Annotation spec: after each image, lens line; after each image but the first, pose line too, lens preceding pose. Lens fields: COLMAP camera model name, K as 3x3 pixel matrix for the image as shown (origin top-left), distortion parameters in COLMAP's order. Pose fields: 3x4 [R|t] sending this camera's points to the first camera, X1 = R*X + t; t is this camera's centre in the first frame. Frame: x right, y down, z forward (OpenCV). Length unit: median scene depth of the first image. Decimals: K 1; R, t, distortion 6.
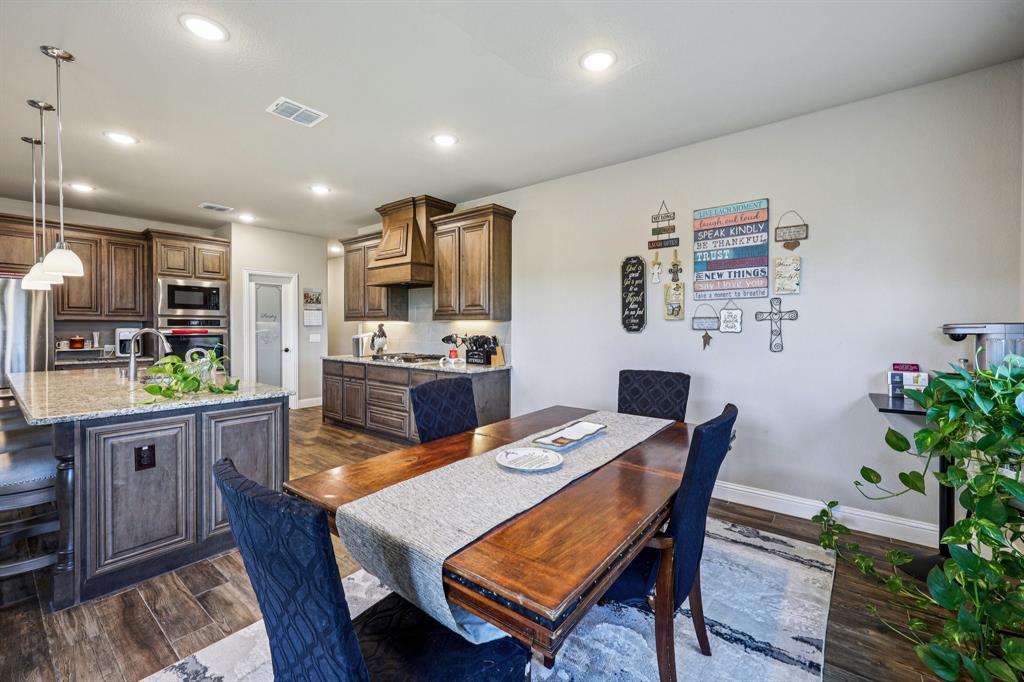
lens RADIAL K [[423.4, 0, 510.6], [0, 423.4, 331.5], [0, 0, 1]] dist [0.001407, 0.000021]
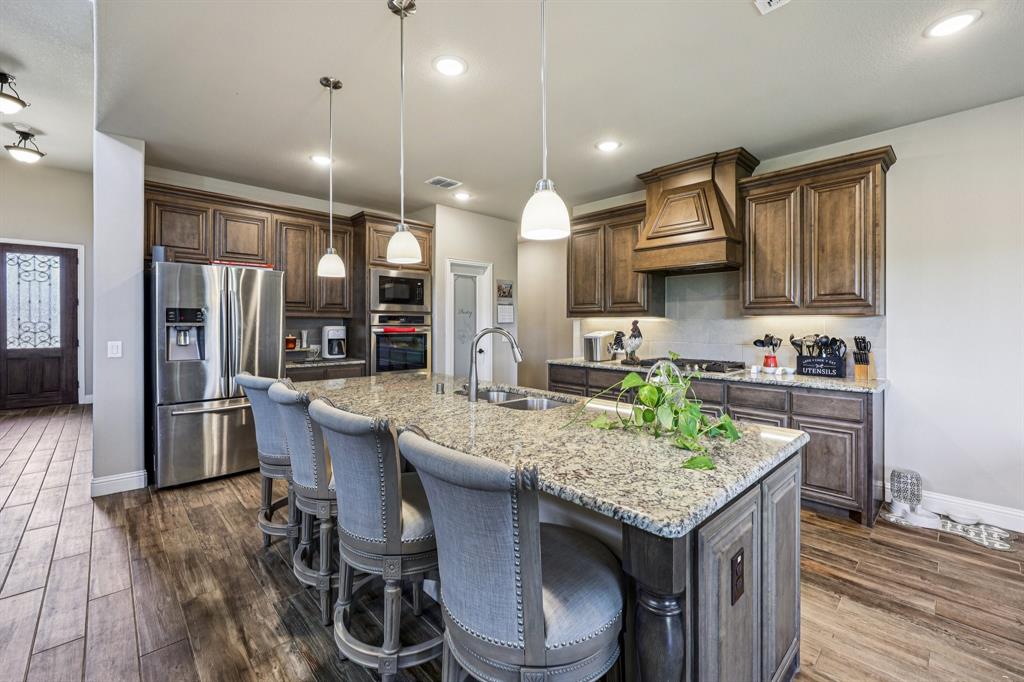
lens RADIAL K [[429.8, 0, 508.9], [0, 429.8, 323.4], [0, 0, 1]] dist [0.000630, -0.000004]
pose [[0.989954, -0.000886, -0.141387, -0.422576], [-0.000875, 0.999923, -0.012391, -0.002587], [0.141387, 0.012390, 0.989877, 0.167351]]
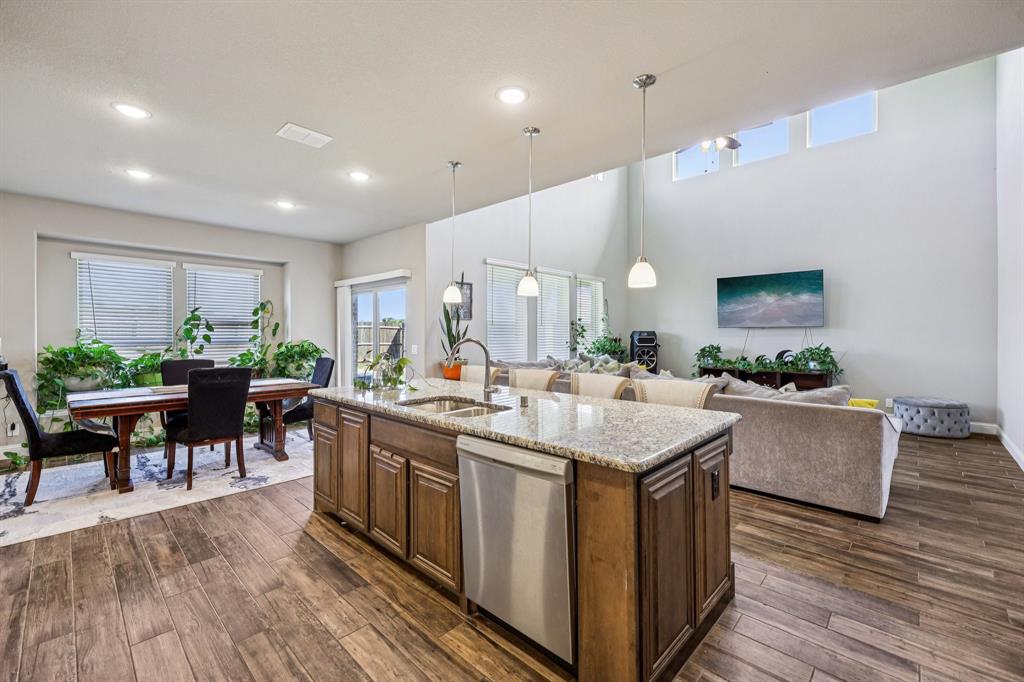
lens RADIAL K [[423.4, 0, 510.6], [0, 423.4, 331.5], [0, 0, 1]] dist [0.001407, 0.000021]
pose [[-0.995975, 0.001482, 0.089616, -0.593407], [0.001948, 0.999985, 0.005103, -0.015393], [-0.089607, 0.005257, -0.995963, 1.069425]]
